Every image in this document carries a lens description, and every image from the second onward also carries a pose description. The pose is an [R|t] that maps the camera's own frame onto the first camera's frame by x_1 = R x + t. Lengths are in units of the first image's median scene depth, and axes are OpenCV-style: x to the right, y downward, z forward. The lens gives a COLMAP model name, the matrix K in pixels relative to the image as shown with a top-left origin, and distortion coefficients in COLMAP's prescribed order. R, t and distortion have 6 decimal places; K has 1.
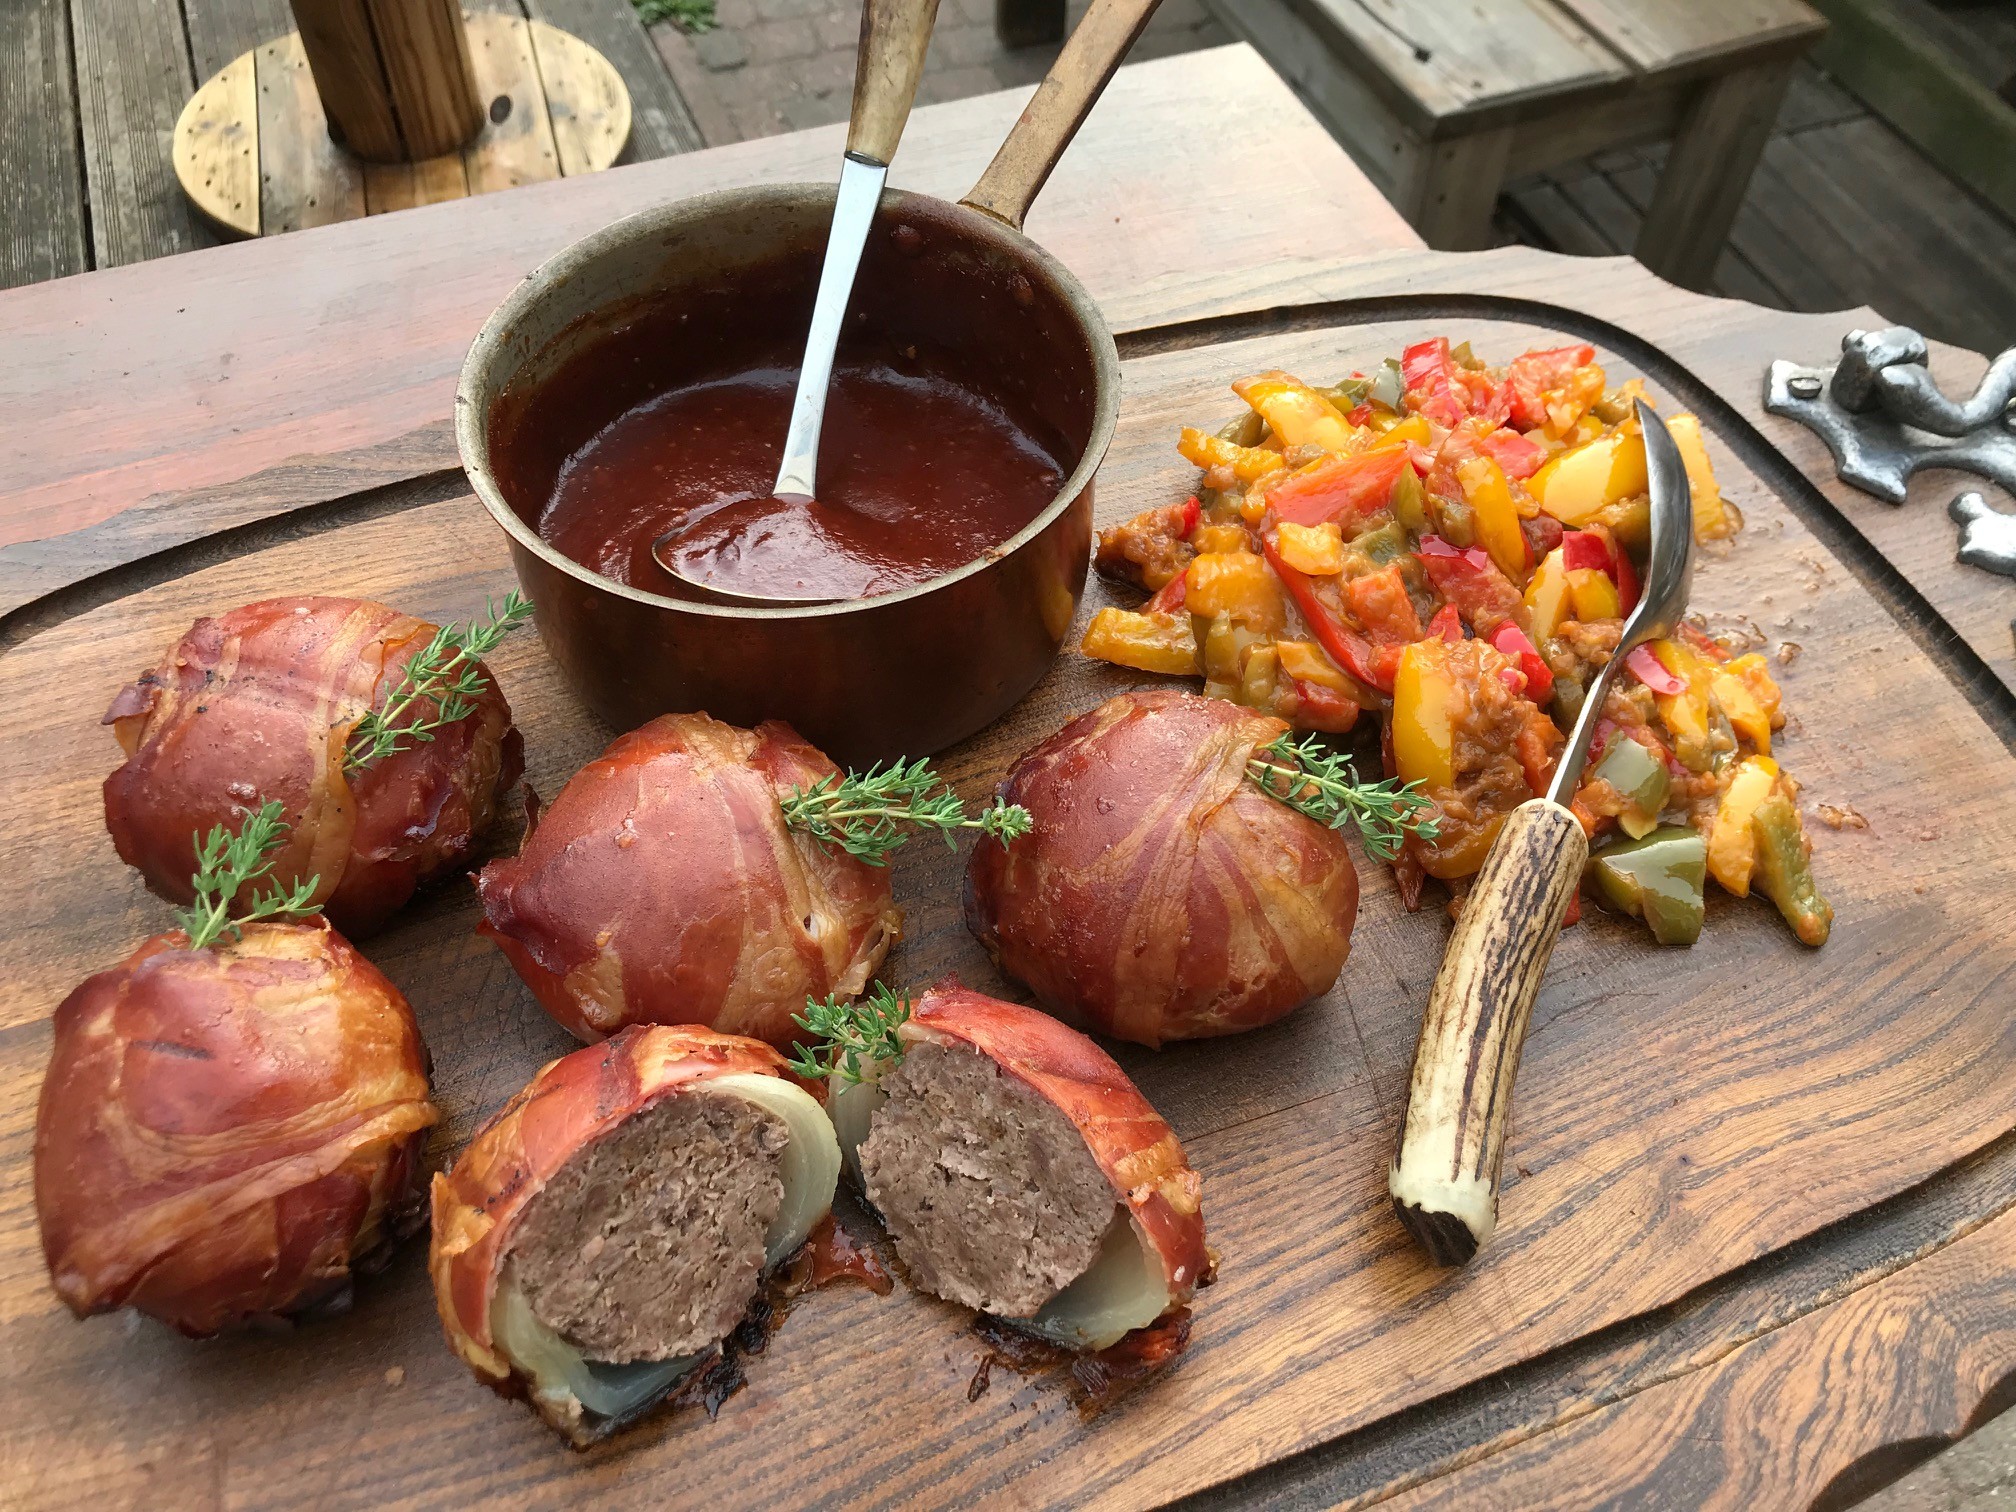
lens RADIAL K [[1681.6, 0, 1012.3], [0, 1681.6, 746.1], [0, 0, 1]] dist [0.006691, 0.004150]
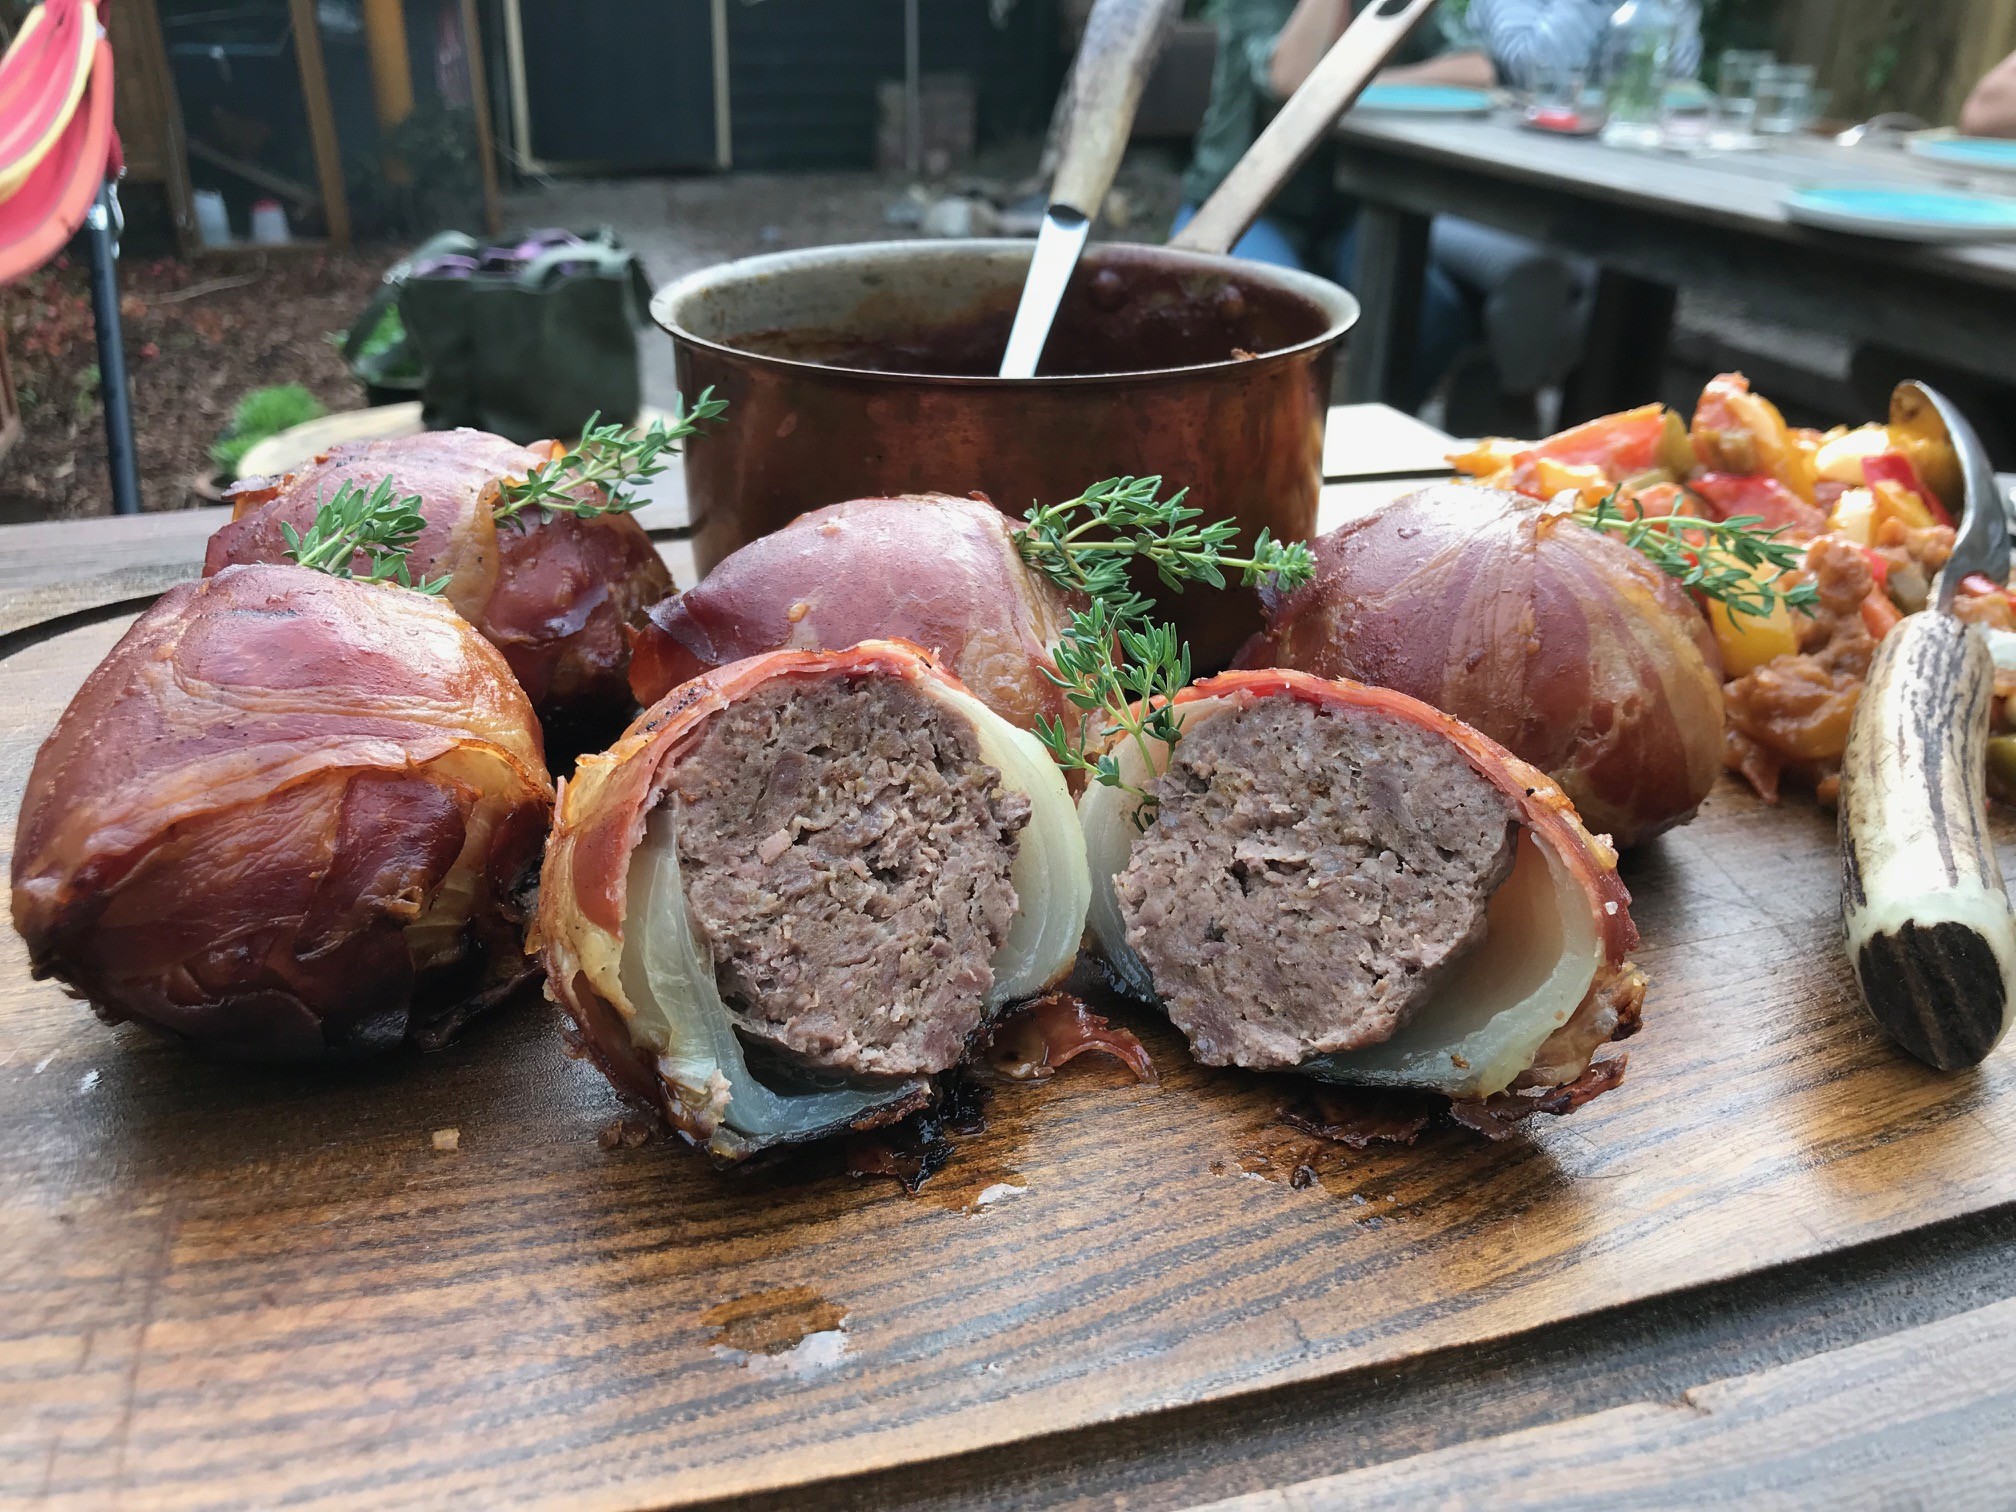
lens RADIAL K [[1681.6, 0, 1002.5], [0, 1681.6, 757.1], [0, 0, 1]] dist [0.006691, 0.004150]
pose [[0.999364, 0.012773, -0.033282, -0.121759], [-0.026138, 0.897401, -0.440440, 0.538248], [0.024242, 0.441030, 0.897165, 0.326777]]
